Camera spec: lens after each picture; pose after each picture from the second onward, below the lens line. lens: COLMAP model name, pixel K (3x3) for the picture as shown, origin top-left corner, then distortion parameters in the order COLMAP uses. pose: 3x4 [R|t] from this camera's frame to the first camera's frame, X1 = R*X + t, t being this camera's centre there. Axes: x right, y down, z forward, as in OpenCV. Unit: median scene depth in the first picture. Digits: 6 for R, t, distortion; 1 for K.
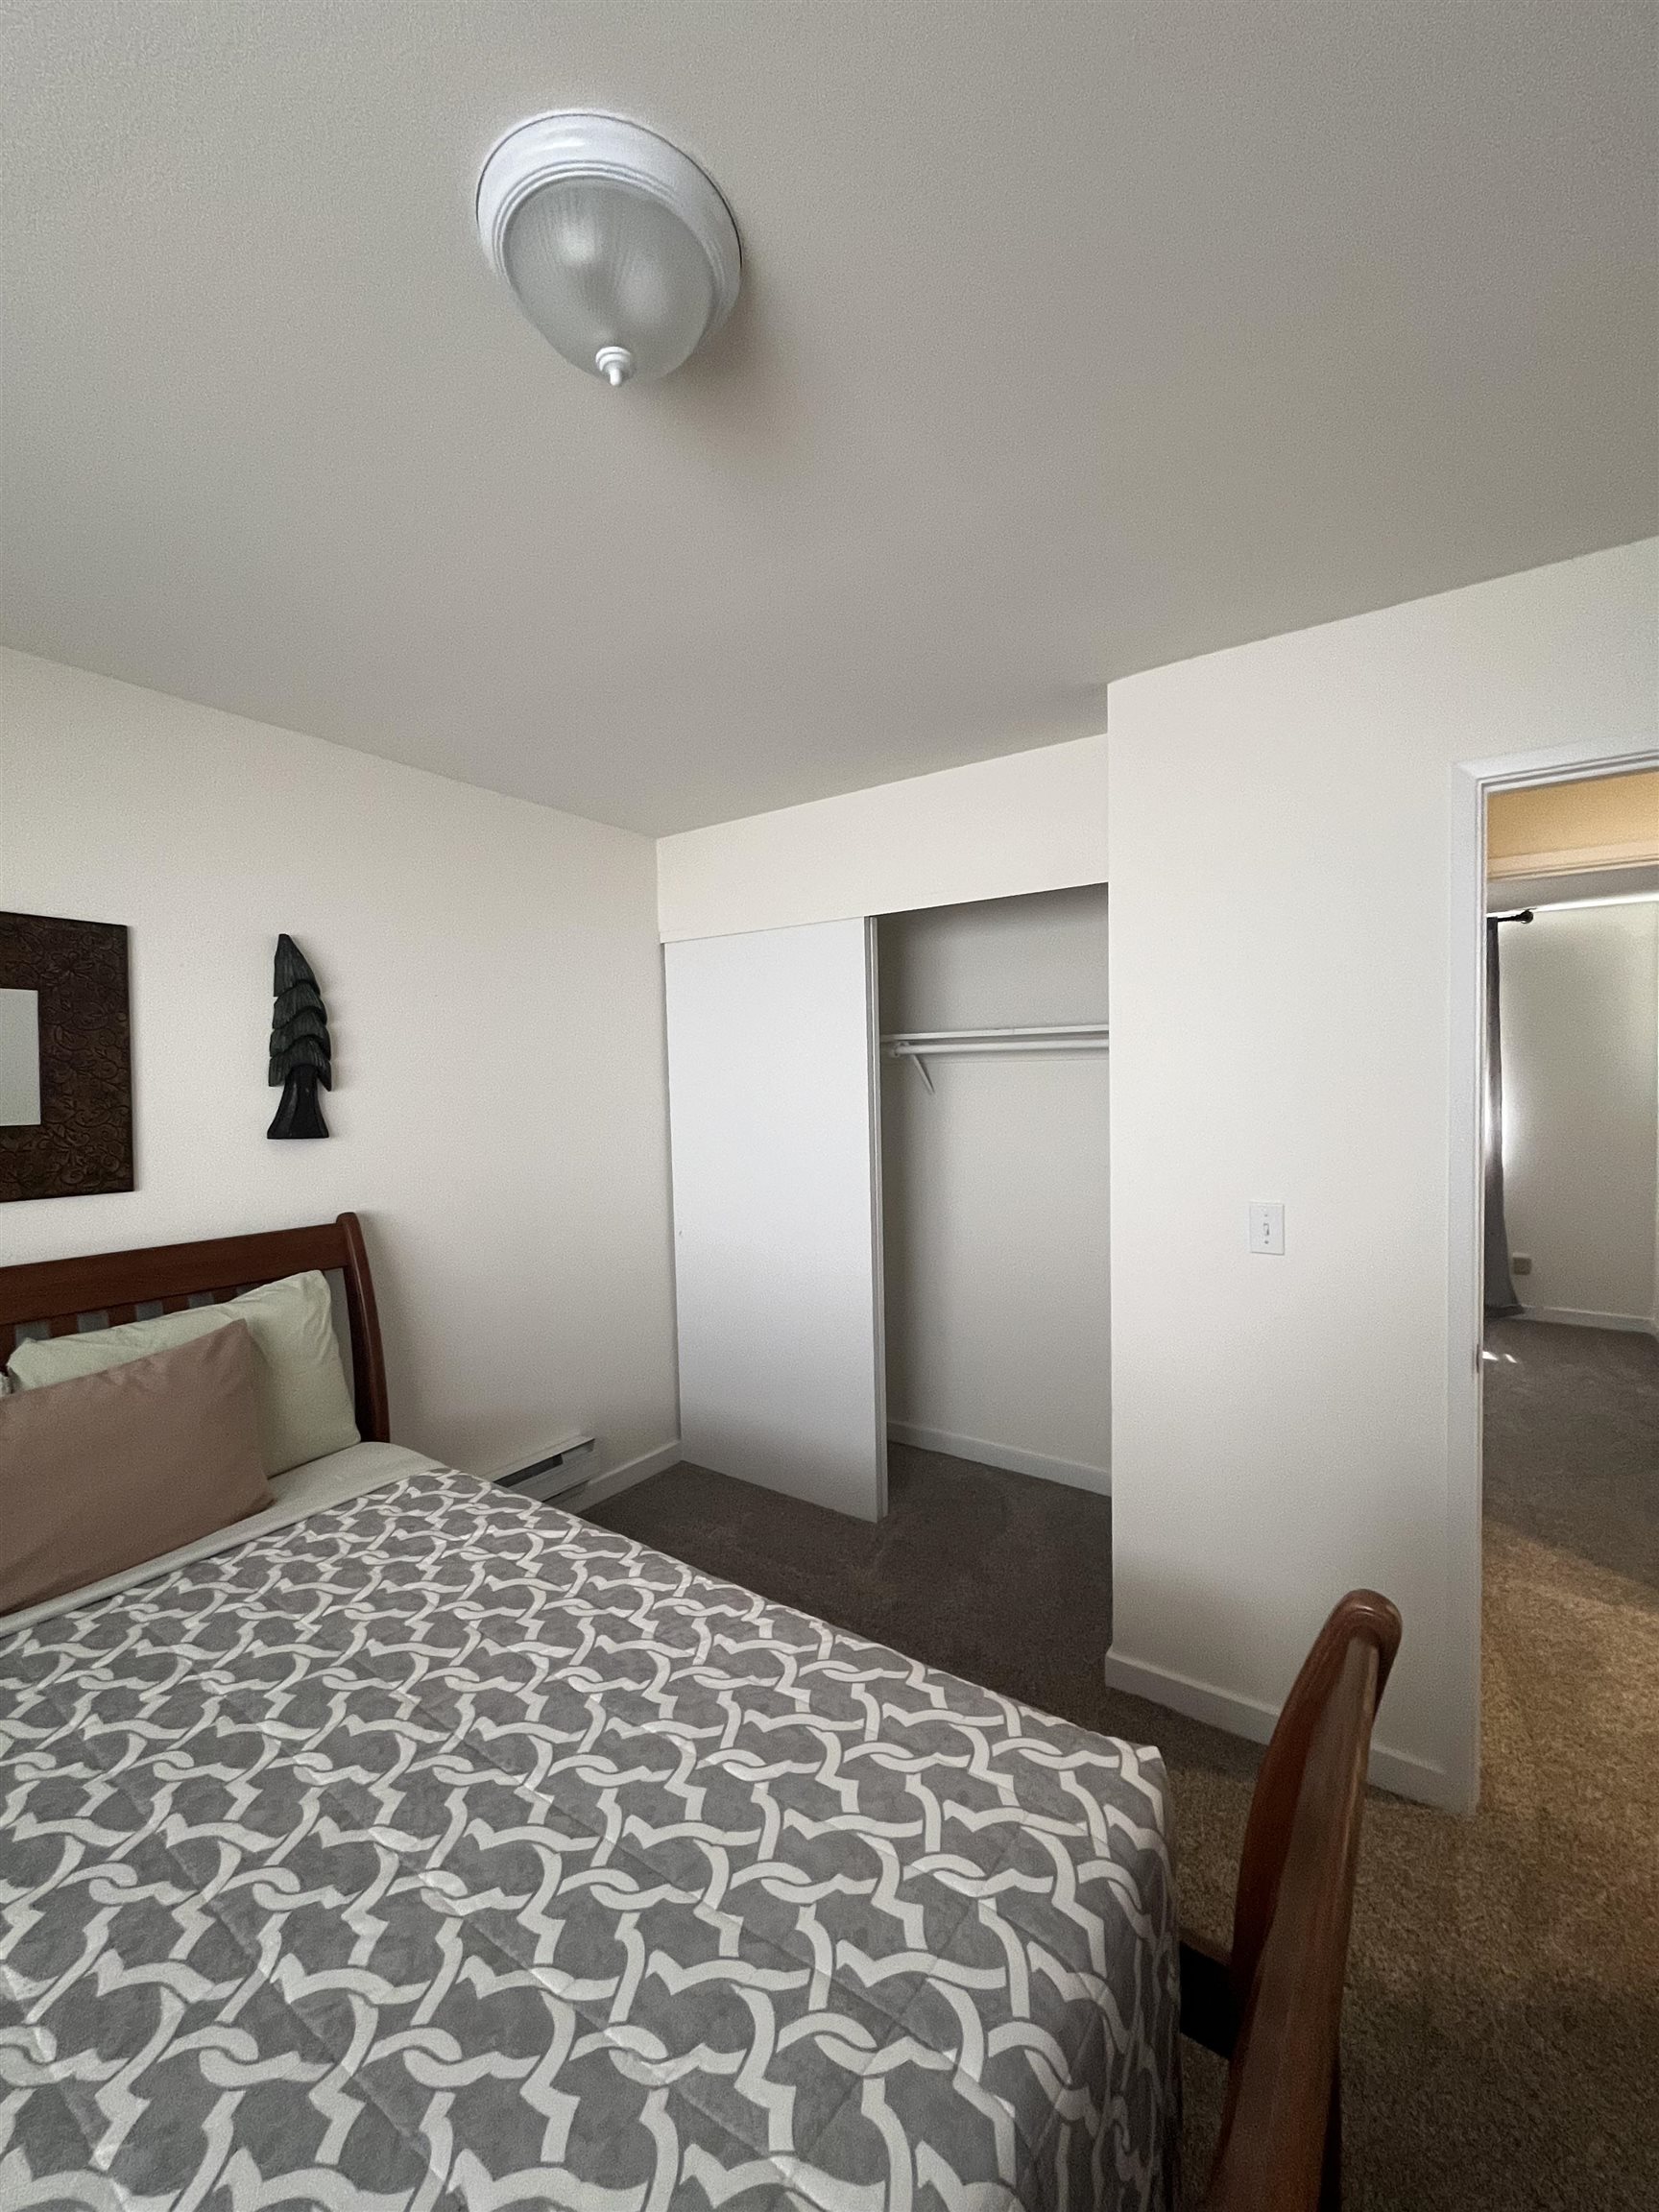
lens RADIAL K [[893.5, 0, 831.8], [0, 893.5, 1106.6], [0, 0, 1]] dist [-0.001010, -0.000263]
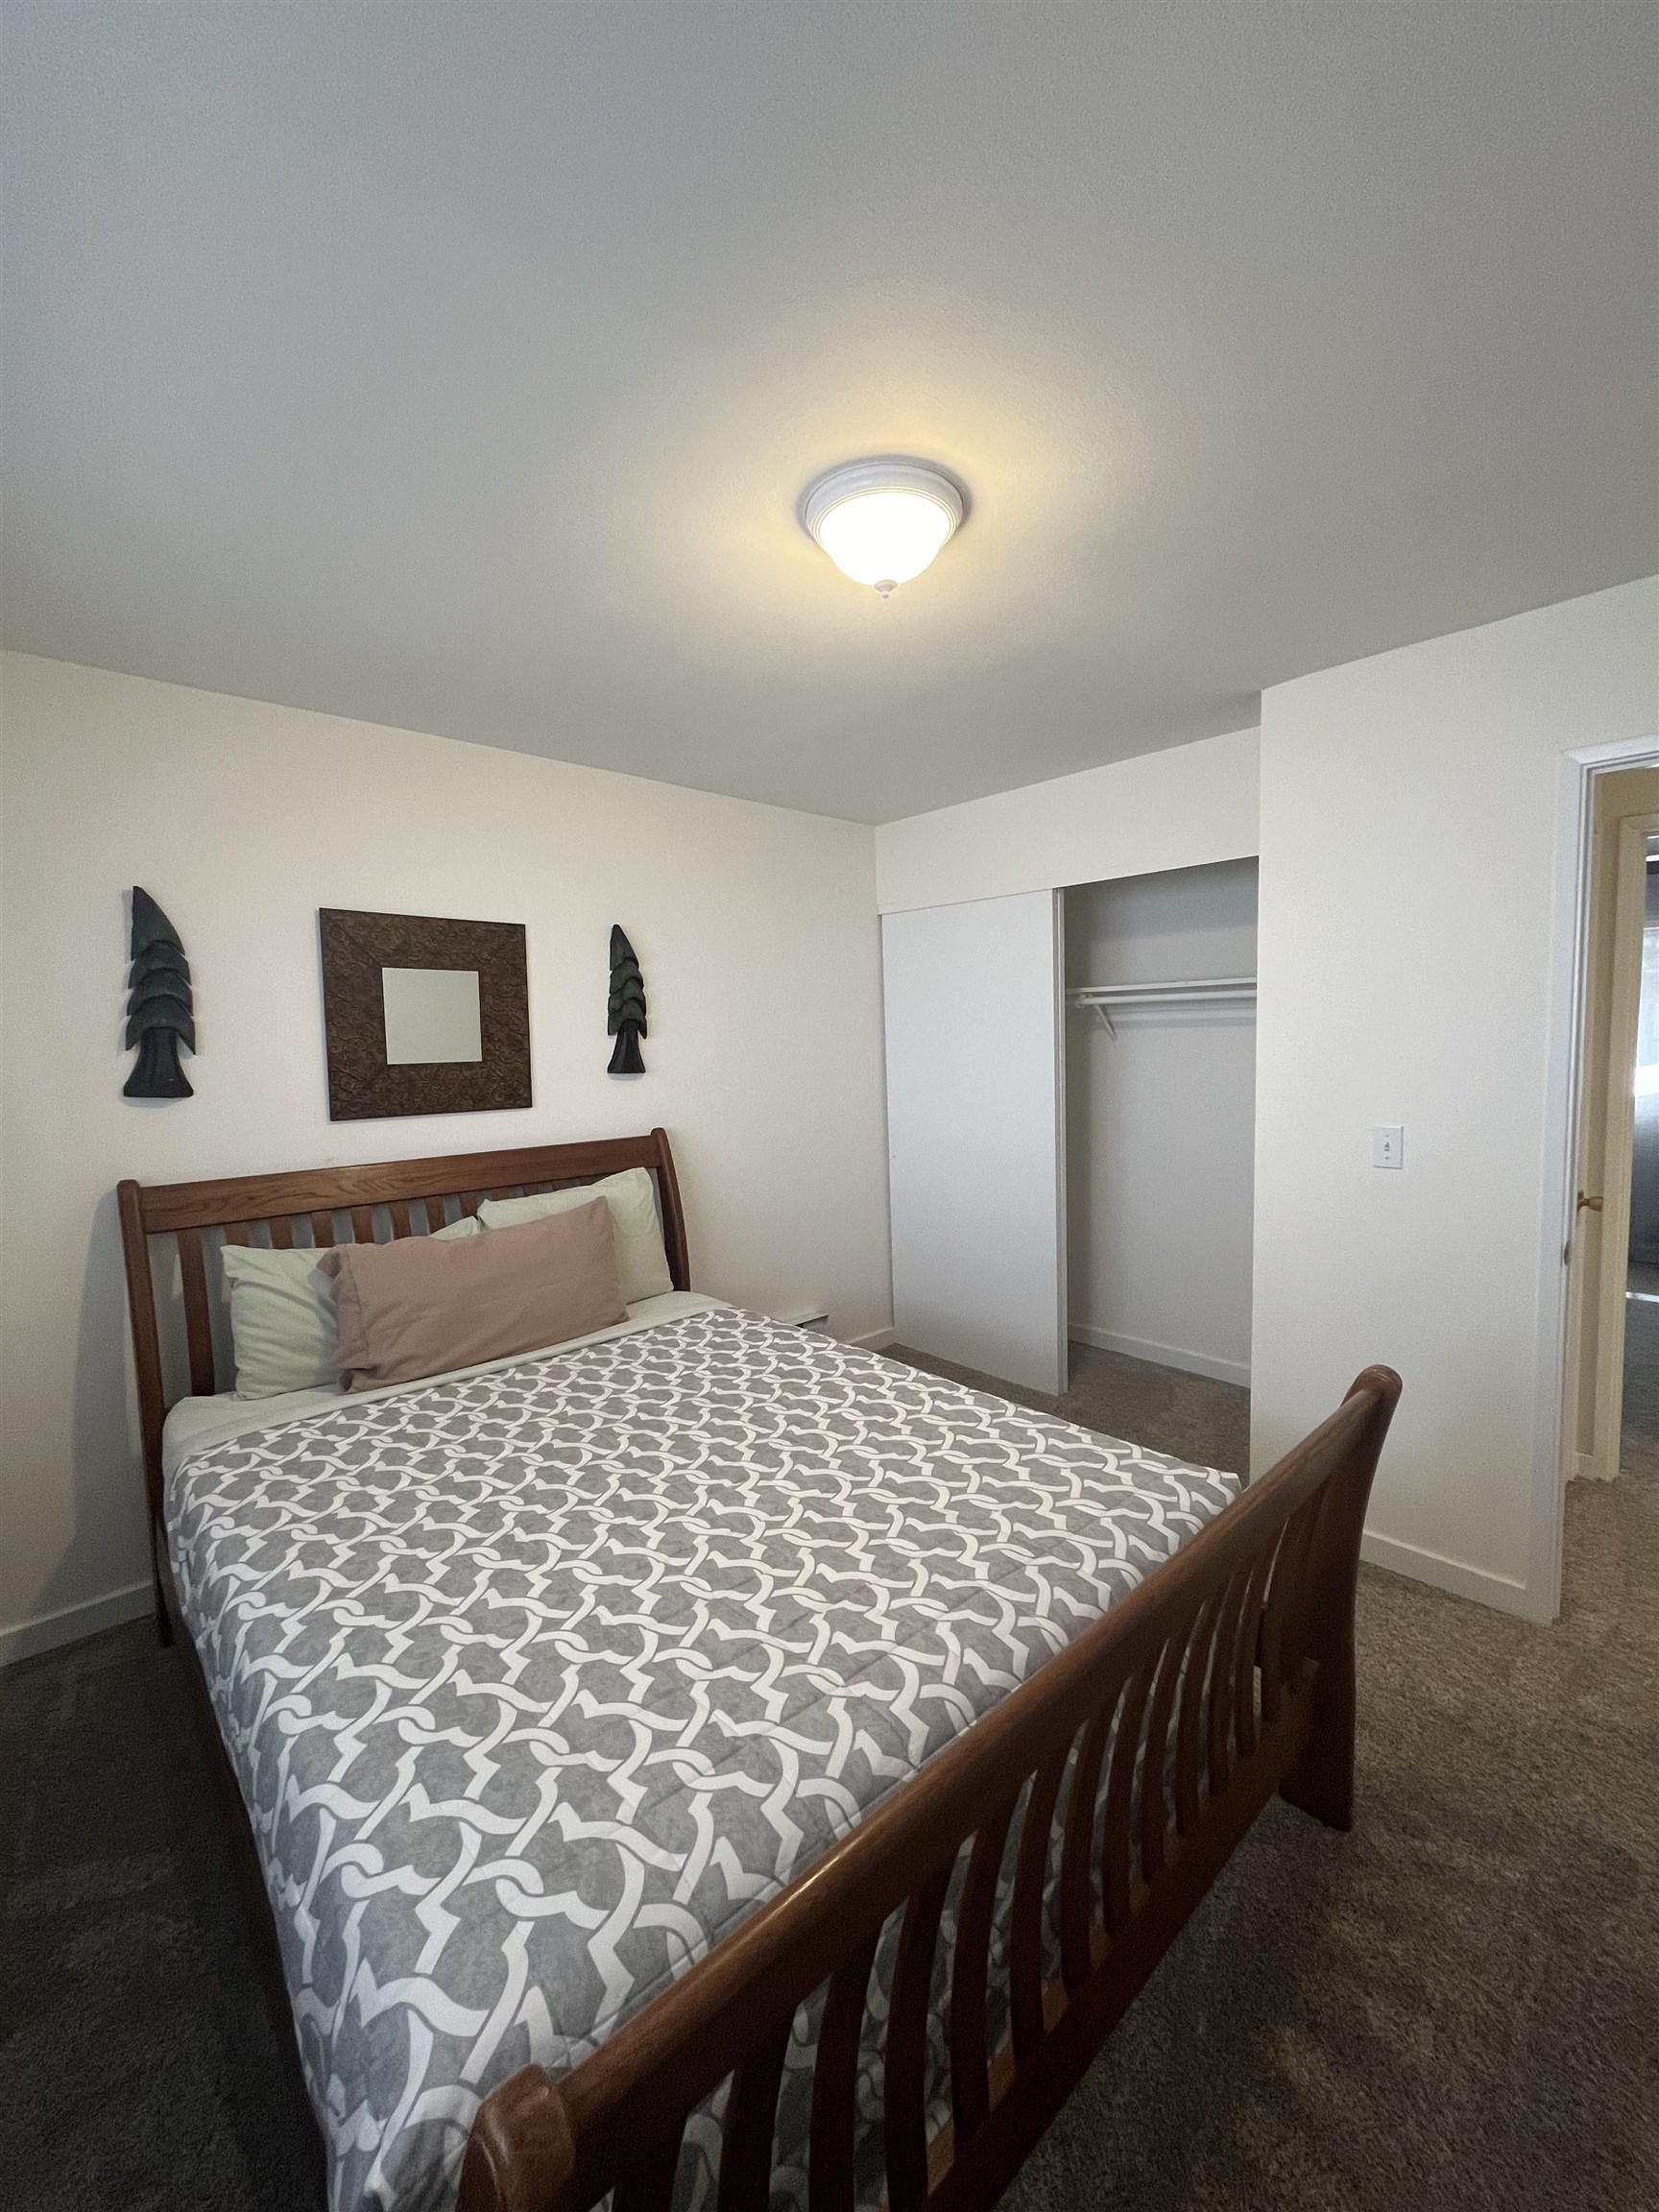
lens RADIAL K [[885.2, 0, 833.7], [0, 885.2, 1110.3], [0, 0, 1]] dist [0.000207, 0.000036]
pose [[0.976823, 0.011554, -0.213735, 0.012396], [0.001002, 0.998284, 0.058544, 0.019542], [0.214045, -0.057401, 0.975136, -0.393023]]
